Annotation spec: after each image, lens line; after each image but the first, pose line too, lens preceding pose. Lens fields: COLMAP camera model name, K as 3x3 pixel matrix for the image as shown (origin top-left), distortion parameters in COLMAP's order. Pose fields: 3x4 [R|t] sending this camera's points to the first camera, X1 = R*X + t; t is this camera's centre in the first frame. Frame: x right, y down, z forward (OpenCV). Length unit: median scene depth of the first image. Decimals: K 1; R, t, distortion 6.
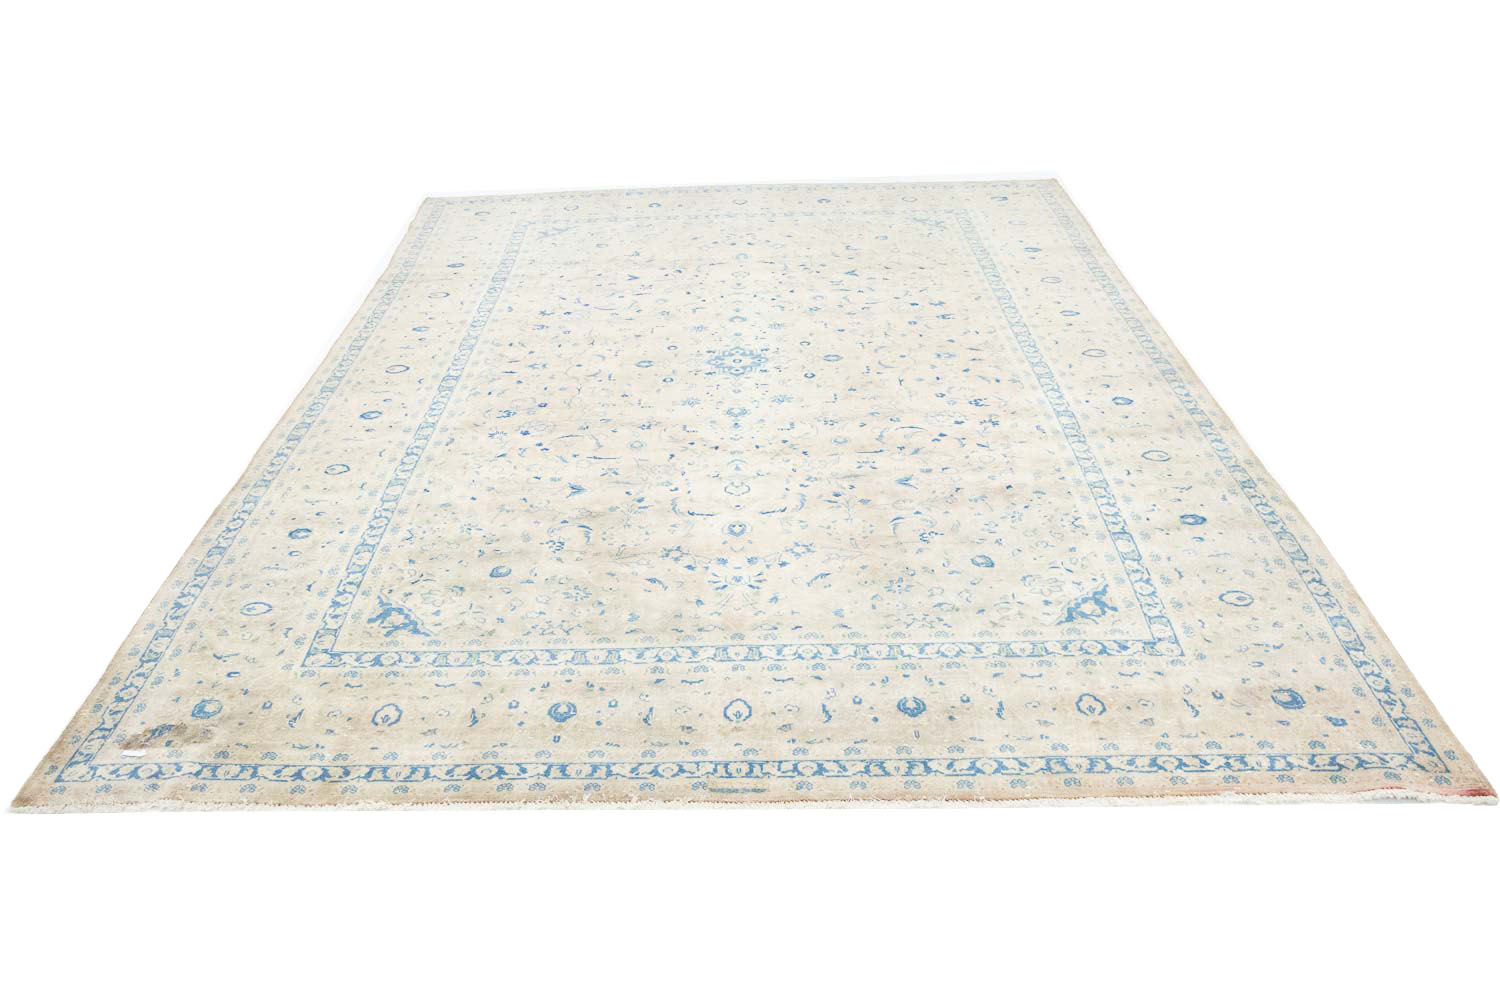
lens RADIAL K [[1238.0, 0, 739.0], [0, 1238.0, 498.7], [0, 0, 1]] dist [0.007592, -0.014233]
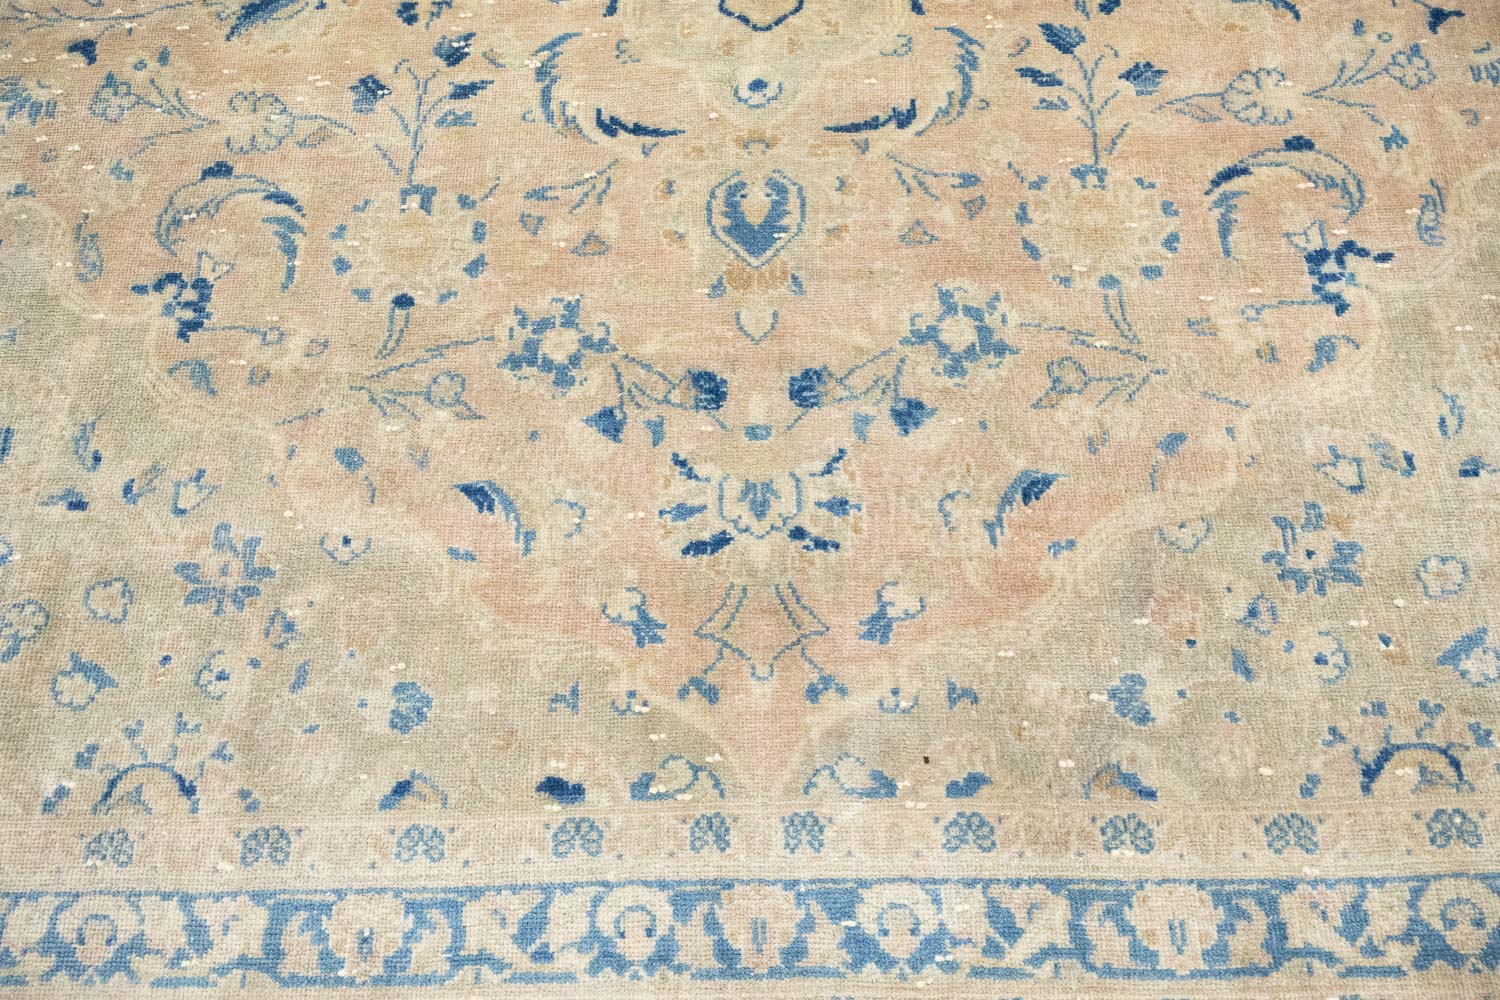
lens RADIAL K [[1238.0, 0, 745.9], [0, 1238.0, 495.8], [0, 0, 1]] dist [0.007592, -0.014233]
pose [[-0.998260, 0.019554, 0.055633, -0.008166], [0.051674, -0.164458, 0.985030, -0.539131], [0.028410, 0.986190, 0.163161, 1.383314]]
